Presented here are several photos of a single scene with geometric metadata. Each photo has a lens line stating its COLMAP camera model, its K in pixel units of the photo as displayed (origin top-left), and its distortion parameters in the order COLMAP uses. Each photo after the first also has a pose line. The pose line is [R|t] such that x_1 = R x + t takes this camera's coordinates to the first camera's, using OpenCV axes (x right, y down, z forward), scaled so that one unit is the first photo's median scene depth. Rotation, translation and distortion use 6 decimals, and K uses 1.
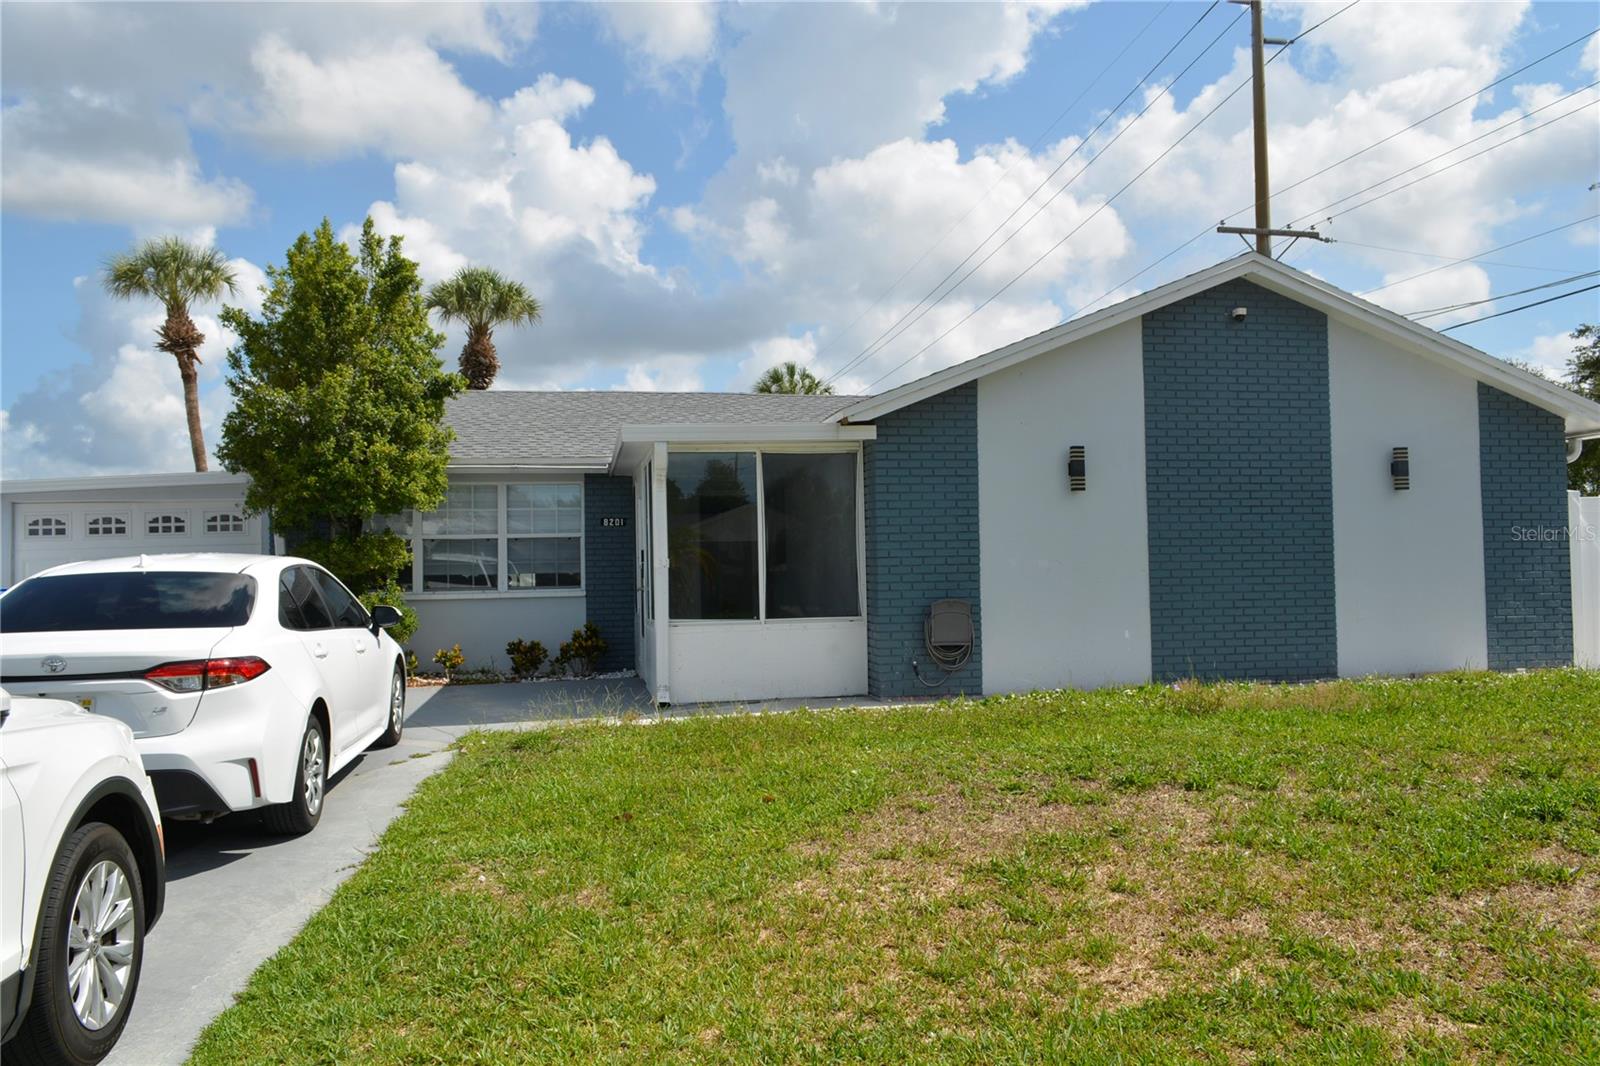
lens RADIAL K [[1233.1, 0, 799.7], [0, 1233.1, 534.2], [0, 0, 1]] dist [-0.020471, 0.004903]
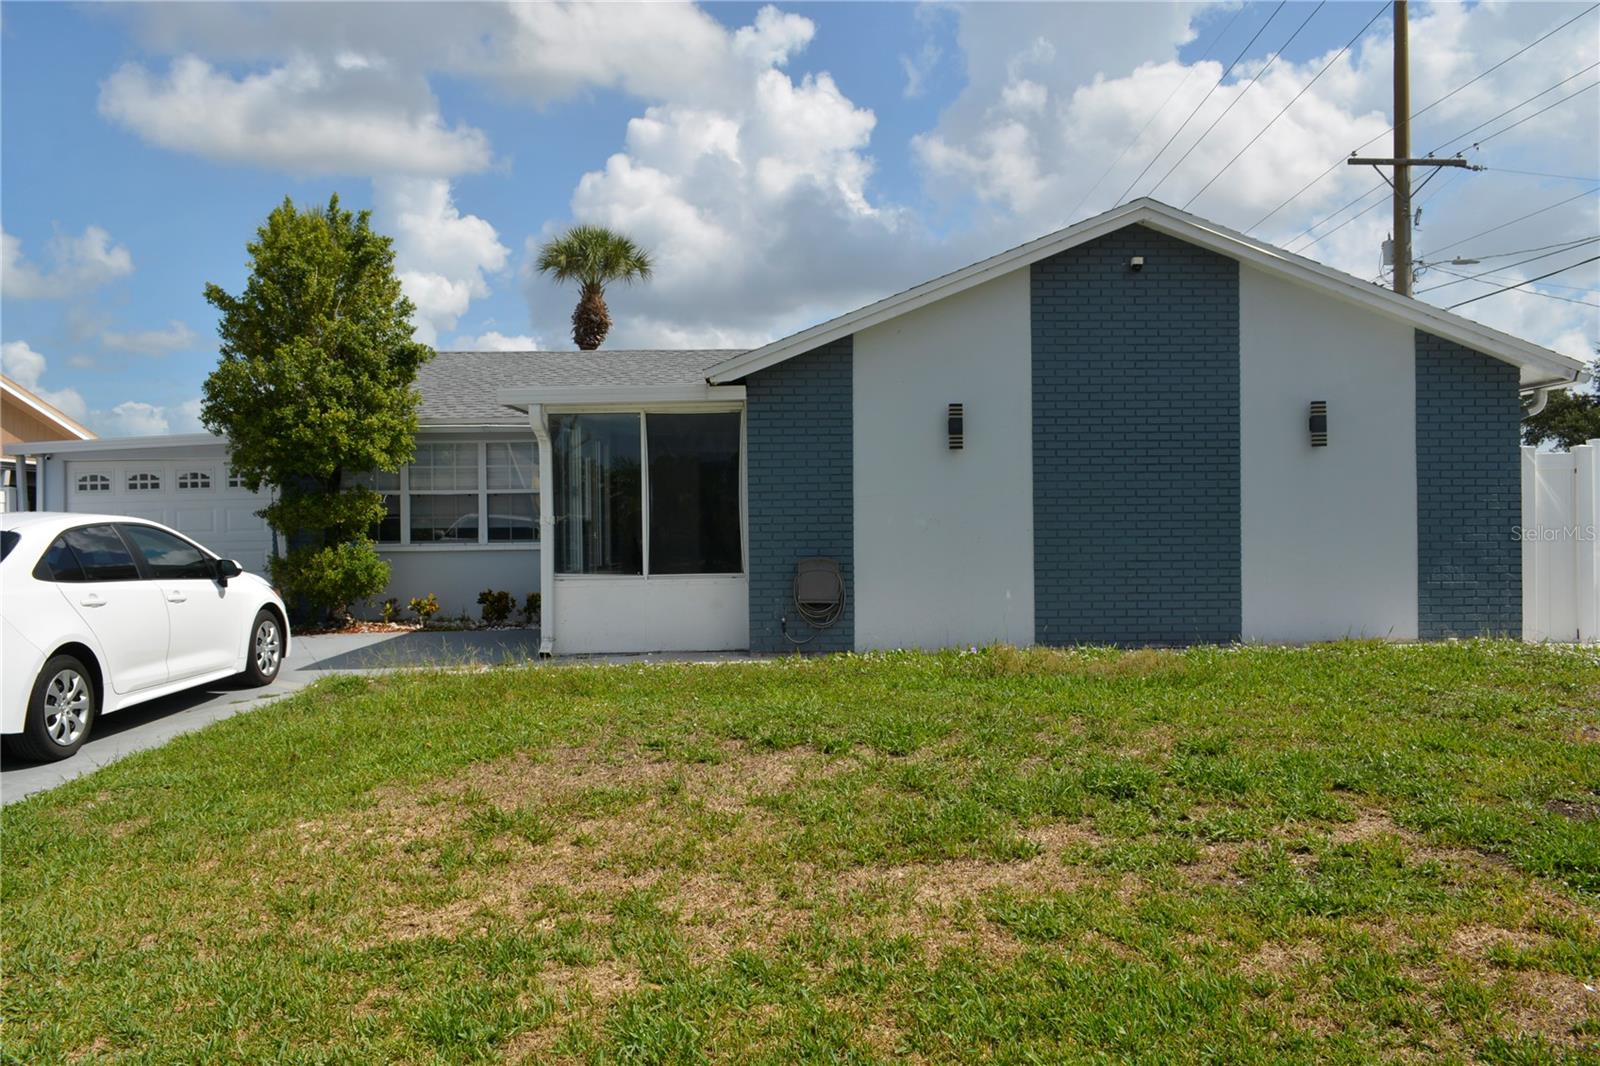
lens RADIAL K [[1233.1, 0, 797.6], [0, 1233.1, 532.2], [0, 0, 1]] dist [-0.020471, 0.004903]
pose [[0.986398, 0.007361, -0.164208, 0.253917], [-0.000906, 0.999225, 0.039352, -0.007230], [0.164371, -0.038668, 0.985640, 0.002575]]
